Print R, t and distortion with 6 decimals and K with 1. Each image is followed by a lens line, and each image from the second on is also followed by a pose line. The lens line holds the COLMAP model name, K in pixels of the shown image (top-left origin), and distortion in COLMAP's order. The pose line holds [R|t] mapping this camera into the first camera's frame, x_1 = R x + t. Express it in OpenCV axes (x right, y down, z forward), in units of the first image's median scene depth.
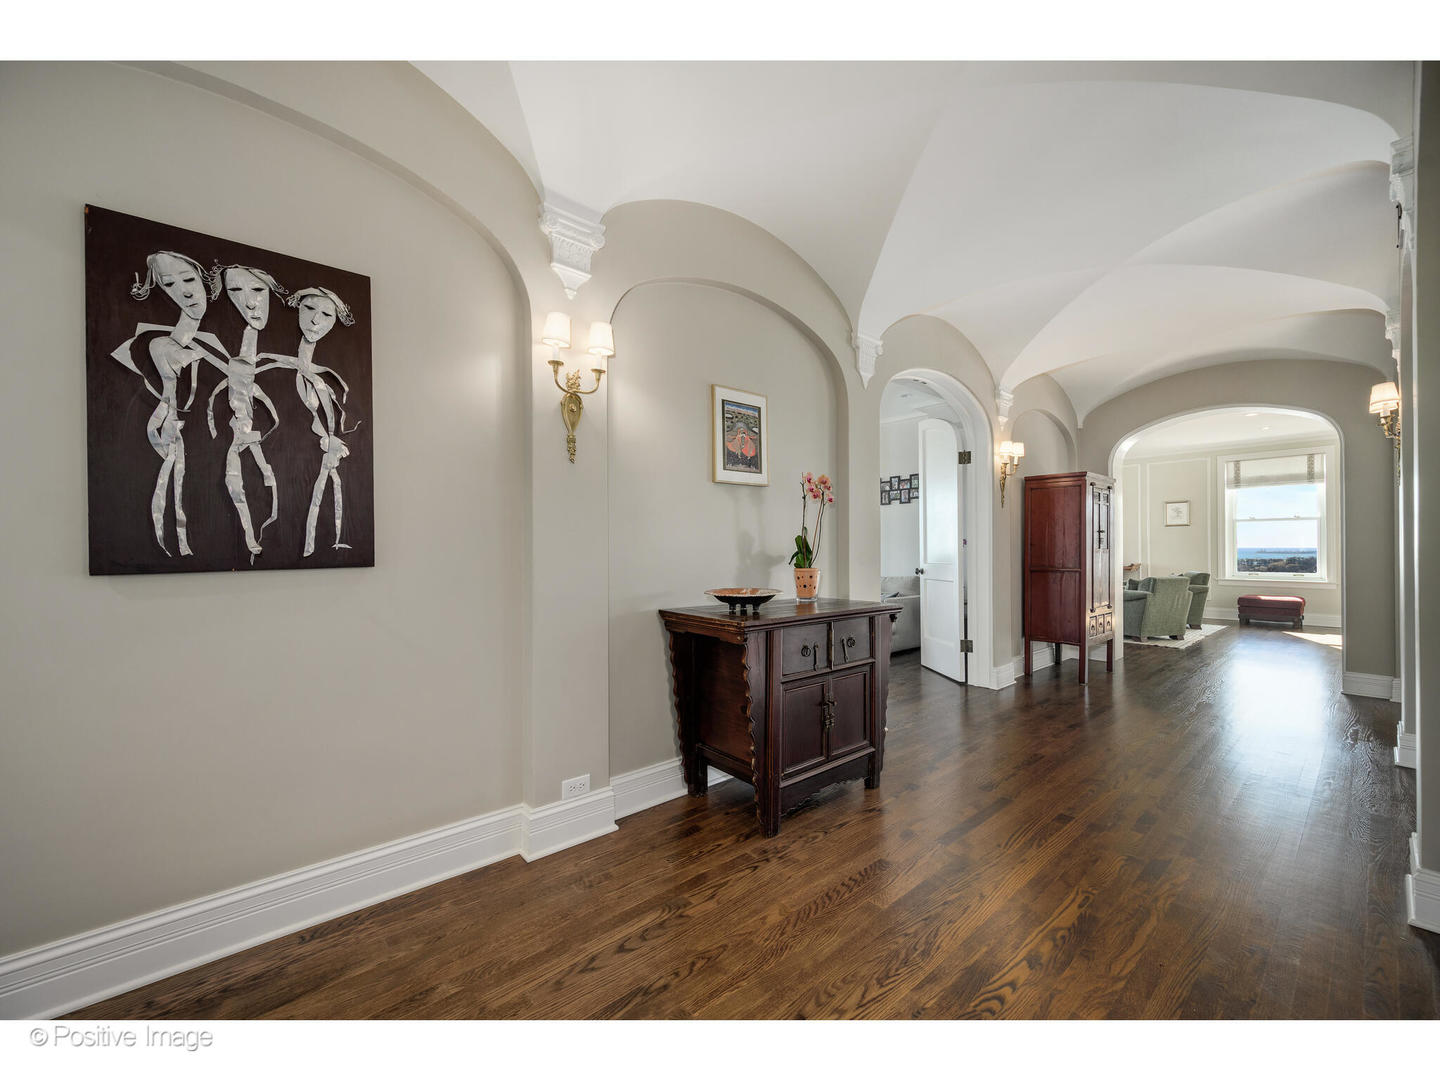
lens RADIAL K [[562.5, 0, 726.3], [0, 562.5, 550.2], [0, 0, 1]] dist [-0.010773, -0.000246]
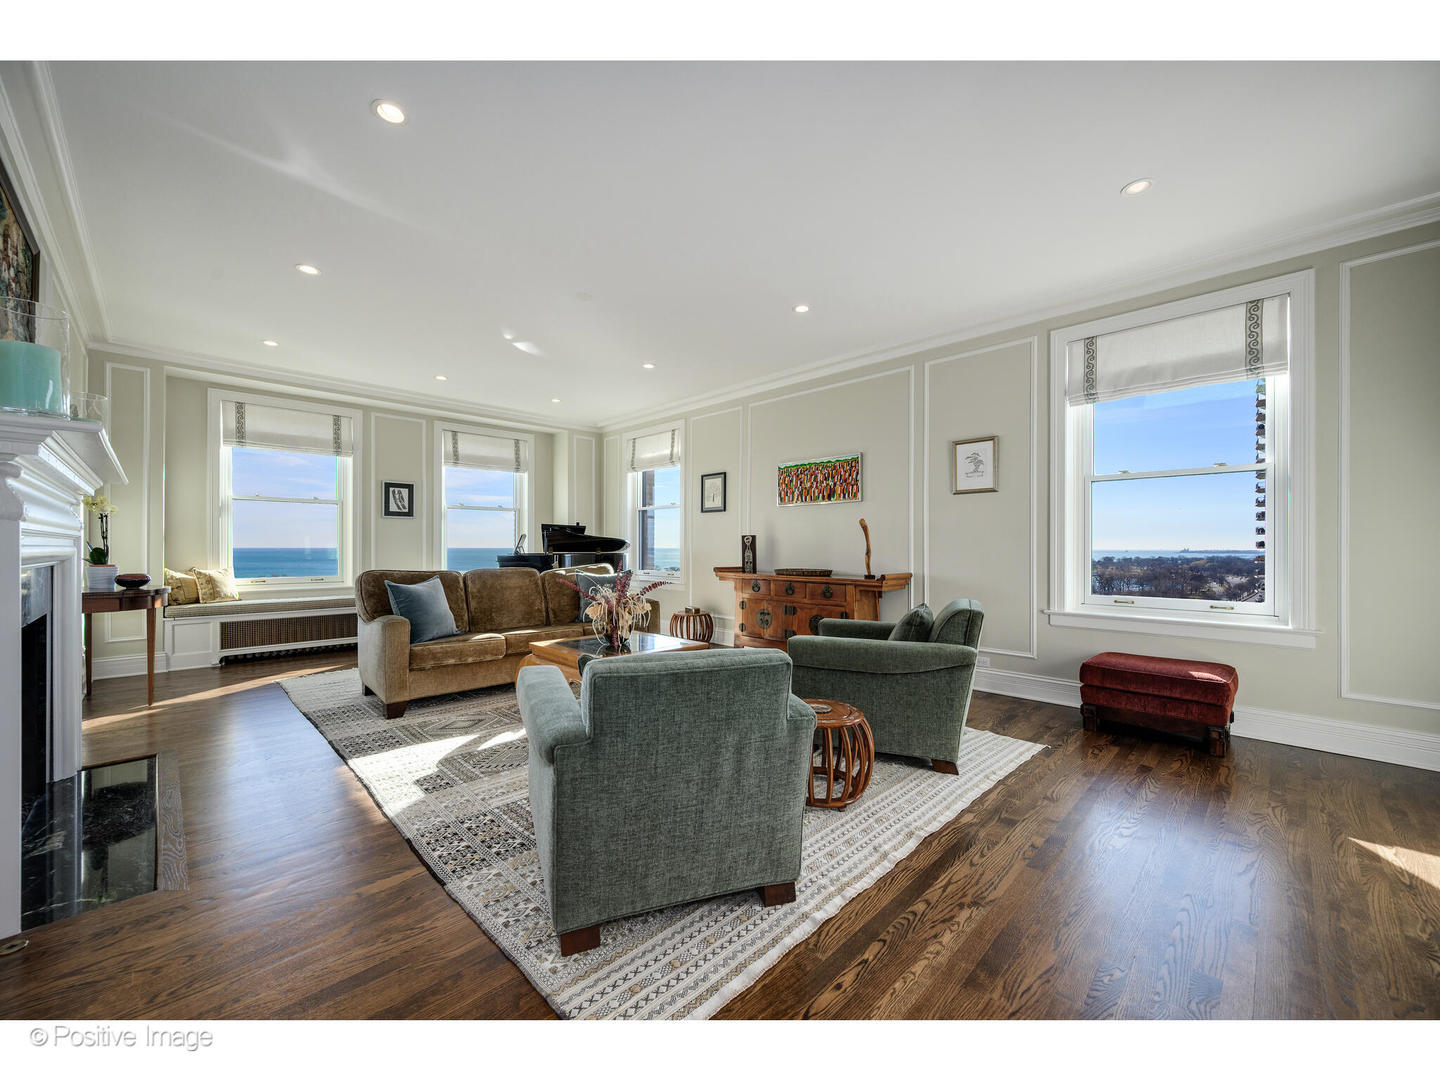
lens RADIAL K [[562.5, 0, 724.8], [0, 562.5, 547.8], [0, 0, 1]] dist [-0.010773, -0.000246]
pose [[0.996163, 0.009398, 0.087014, 0.604504], [-0.009493, 0.999955, 0.000673, 0.003960], [-0.087004, -0.001497, 0.996207, 0.598922]]
